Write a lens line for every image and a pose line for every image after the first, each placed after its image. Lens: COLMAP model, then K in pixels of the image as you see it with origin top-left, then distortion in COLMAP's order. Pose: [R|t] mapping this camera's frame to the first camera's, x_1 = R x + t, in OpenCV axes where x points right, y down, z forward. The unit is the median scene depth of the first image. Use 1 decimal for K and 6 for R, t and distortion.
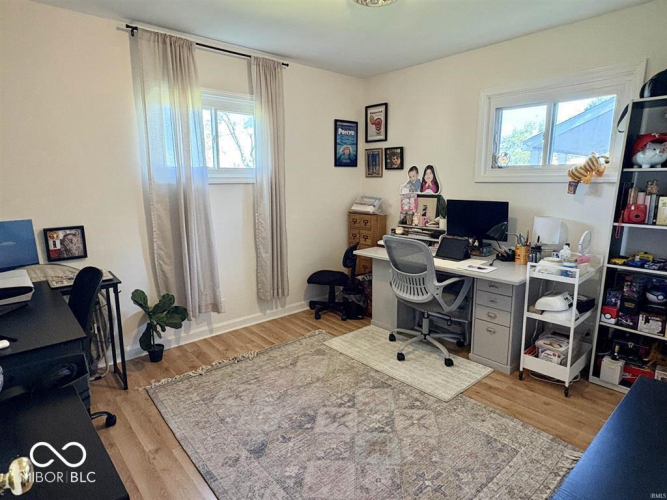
lens RADIAL K [[385.2, 0, 334.6], [0, 385.2, 250.5], [0, 0, 1]] dist [-0.003050, 0.001708]
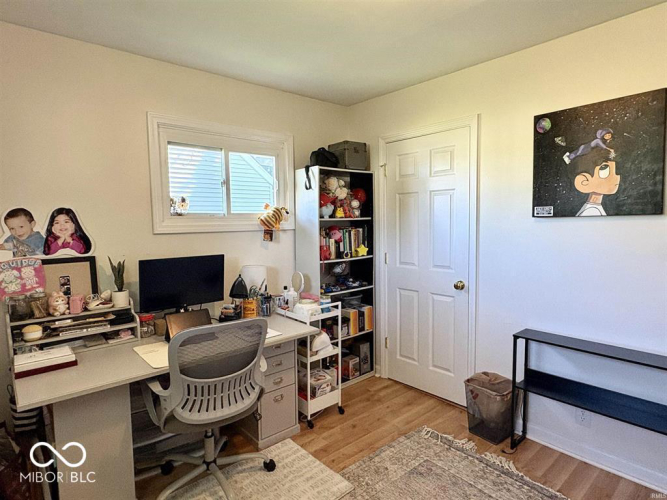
lens RADIAL K [[385.2, 0, 334.4], [0, 385.2, 251.0], [0, 0, 1]] dist [-0.003050, 0.001708]
pose [[0.015509, -0.076799, 0.996926, -0.339139], [0.192214, 0.978679, 0.072403, -0.123469], [-0.981231, 0.190500, 0.029940, 0.603431]]
